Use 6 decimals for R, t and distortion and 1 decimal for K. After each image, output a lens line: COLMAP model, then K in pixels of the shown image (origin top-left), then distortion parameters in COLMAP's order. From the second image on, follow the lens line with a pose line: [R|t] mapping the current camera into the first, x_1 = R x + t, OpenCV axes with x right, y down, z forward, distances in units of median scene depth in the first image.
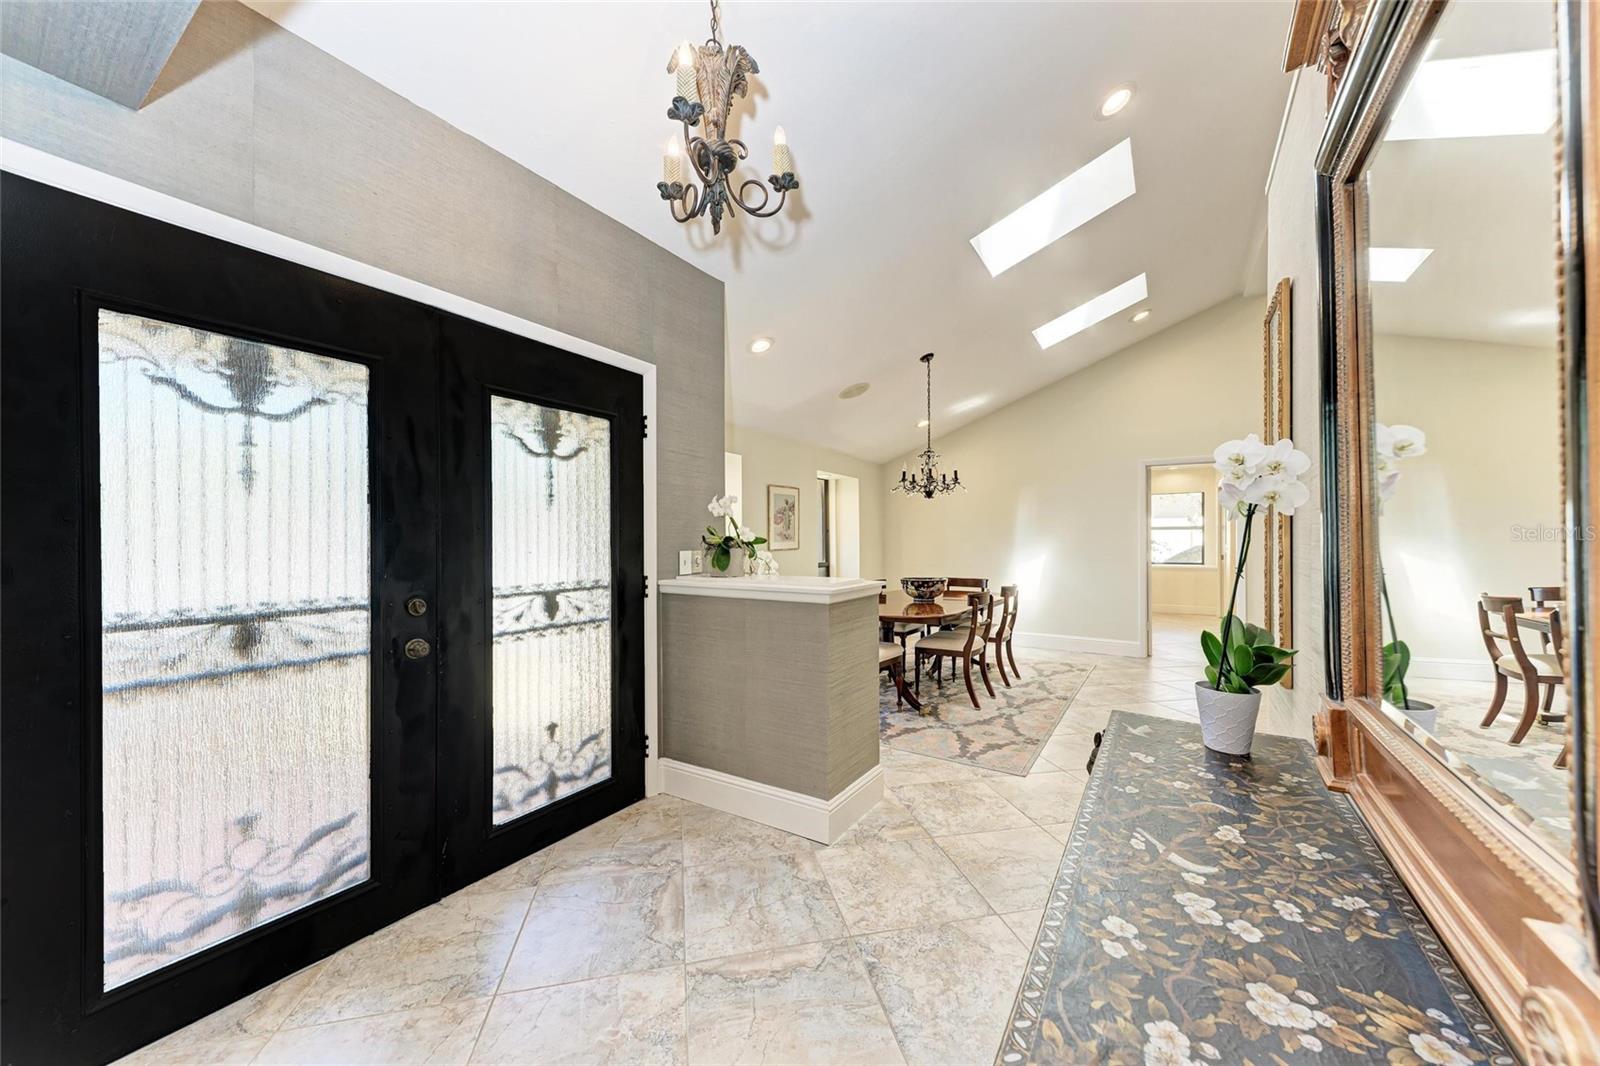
lens RADIAL K [[576.5, 0, 798.7], [0, 576.5, 540.3], [0, 0, 1]] dist [0.007636, -0.000153]
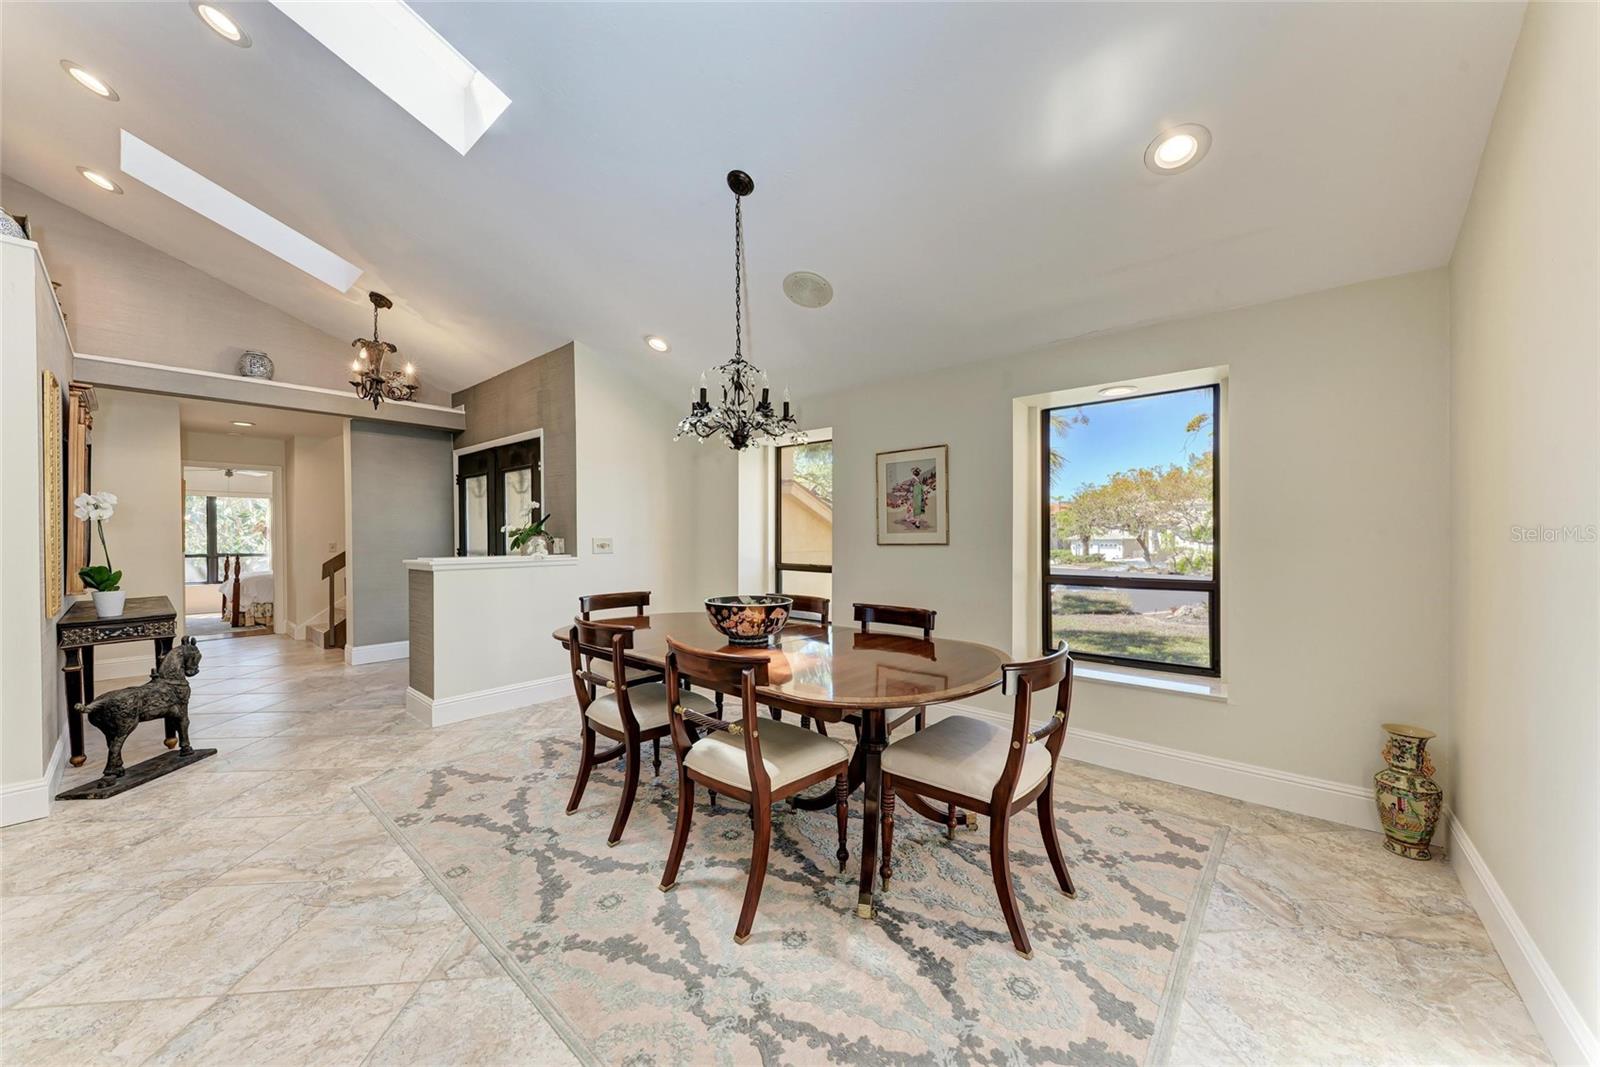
lens RADIAL K [[552.4, 0, 800.0], [0, 552.4, 533.5], [0, 0, 1]] dist [0.000052, -0.000096]
pose [[-0.121210, 0.005657, -0.992611, 0.940708], [0.003494, 0.999980, 0.005273, -0.000427], [0.992621, -0.002829, -0.121228, 1.448289]]
